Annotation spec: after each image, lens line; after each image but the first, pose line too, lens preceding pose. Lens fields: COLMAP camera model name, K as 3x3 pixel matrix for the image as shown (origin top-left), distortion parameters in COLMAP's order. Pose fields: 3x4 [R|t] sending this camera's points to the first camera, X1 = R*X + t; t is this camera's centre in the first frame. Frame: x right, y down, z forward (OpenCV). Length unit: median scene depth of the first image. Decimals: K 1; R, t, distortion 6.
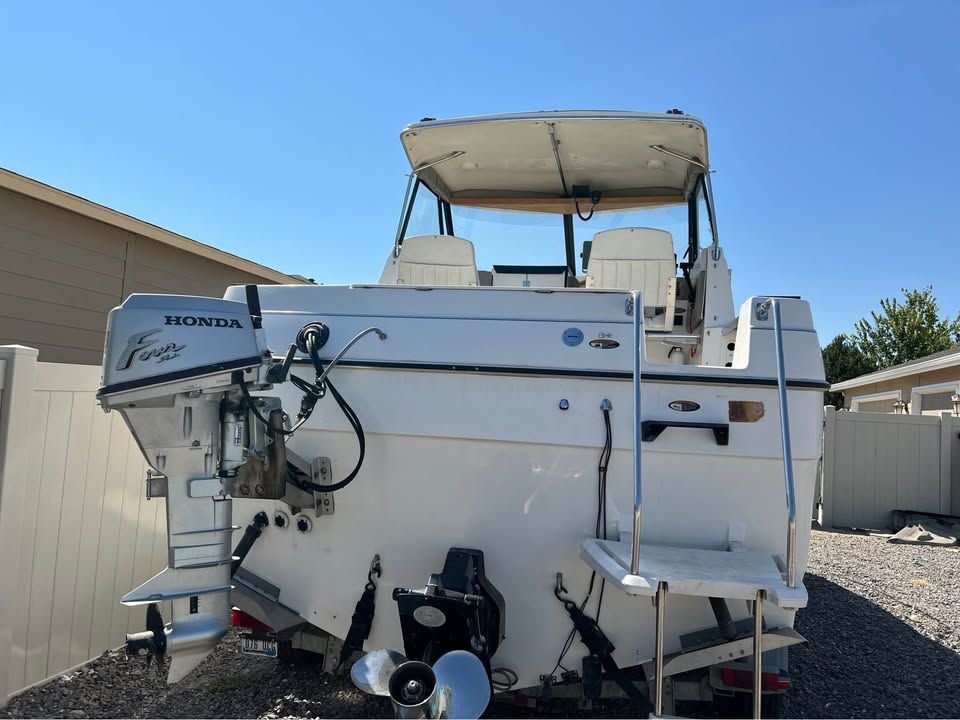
lens RADIAL K [[718.6, 0, 477.2], [0, 718.6, 365.1], [0, 0, 1]] dist [0.008377, 0.000800]
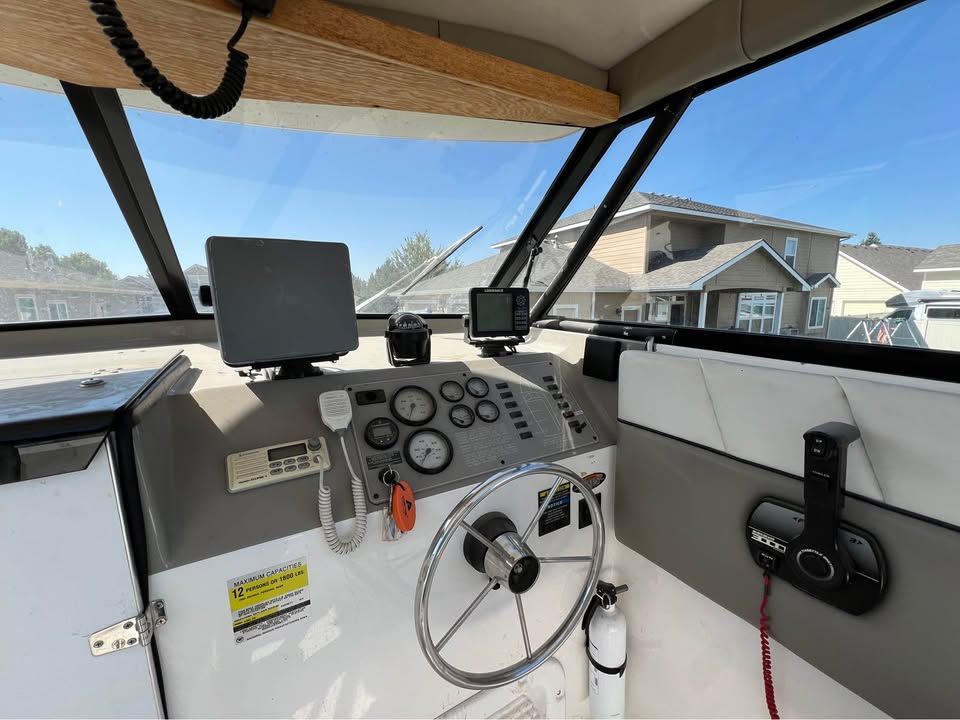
lens RADIAL K [[383.2, 0, 480.3], [0, 383.2, 362.2], [0, 0, 1]] dist [-0.001898, 0.000424]
pose [[0.732985, -0.184435, 0.654764, 0.129284], [0.018080, 0.967485, 0.252283, -0.166685], [-0.680004, -0.173082, 0.712487, 0.873529]]
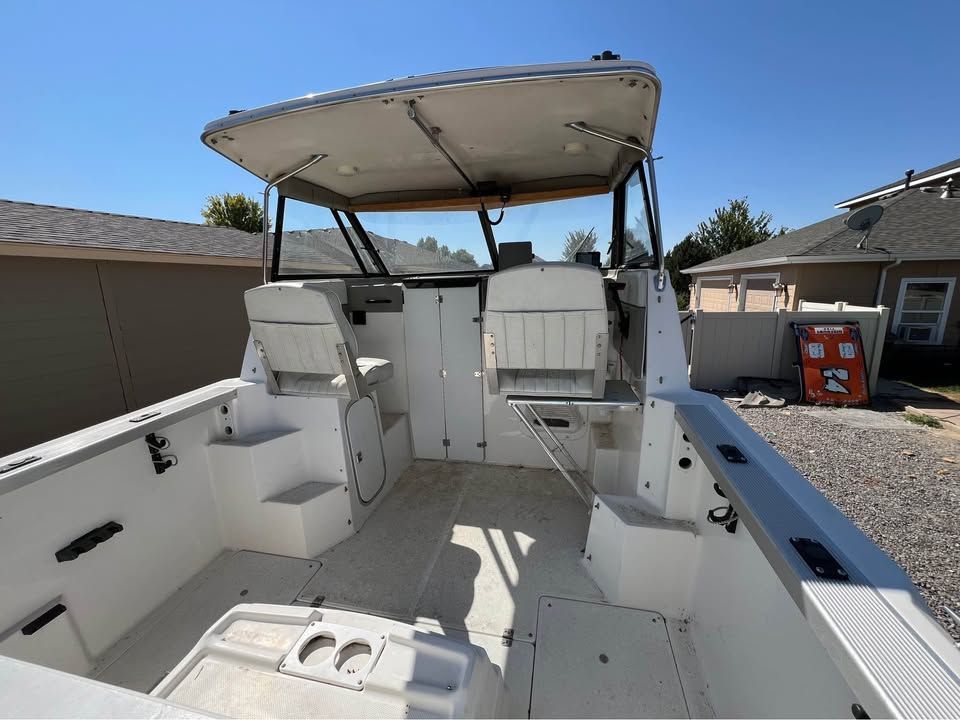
lens RADIAL K [[383.2, 0, 480.3], [0, 383.2, 362.2], [0, 0, 1]] dist [-0.001898, 0.000424]
pose [[0.996214, -0.085303, -0.016761, 0.122274], [0.086735, 0.962227, 0.258063, -0.157477], [-0.005885, -0.258539, 0.965983, 0.494464]]
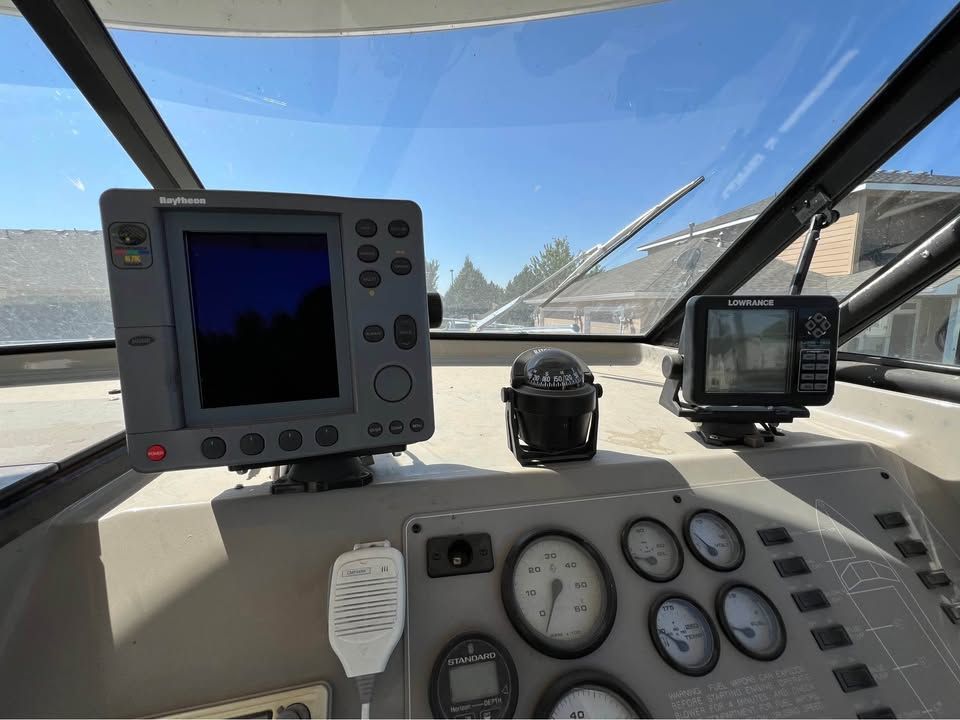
lens RADIAL K [[383.2, 0, 480.3], [0, 383.2, 362.2], [0, 0, 1]] dist [-0.001898, 0.000424]
pose [[0.918837, -0.130116, 0.372570, 0.176527], [0.046837, 0.973364, 0.224429, -0.162057], [-0.391848, -0.188764, 0.900457, 0.953146]]
